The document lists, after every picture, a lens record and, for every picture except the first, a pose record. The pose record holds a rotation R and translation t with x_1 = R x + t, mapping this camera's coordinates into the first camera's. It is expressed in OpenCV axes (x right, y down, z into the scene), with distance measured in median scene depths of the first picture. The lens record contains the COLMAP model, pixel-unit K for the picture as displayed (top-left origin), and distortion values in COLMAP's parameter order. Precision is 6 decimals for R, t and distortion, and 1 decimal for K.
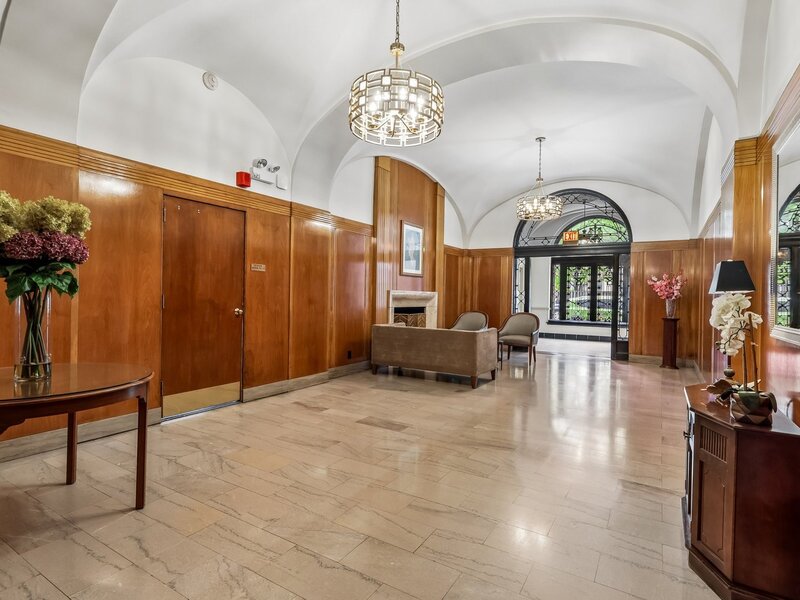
lens RADIAL K [[419.9, 0, 401.6], [0, 419.9, 297.5], [0, 0, 1]] dist [0.003281, -0.001482]
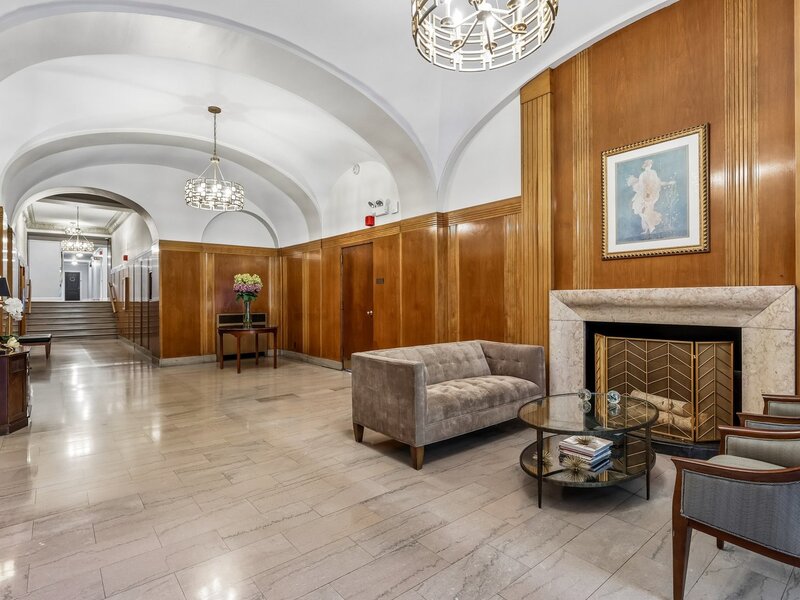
lens RADIAL K [[419.9, 0, 398.3], [0, 419.9, 300.4], [0, 0, 1]] dist [0.003281, -0.001482]
pose [[-0.322787, -0.016860, -0.946322, 0.830323], [-0.008373, 0.999853, -0.014957, 0.010232], [0.946435, 0.003096, -0.322881, 1.368377]]
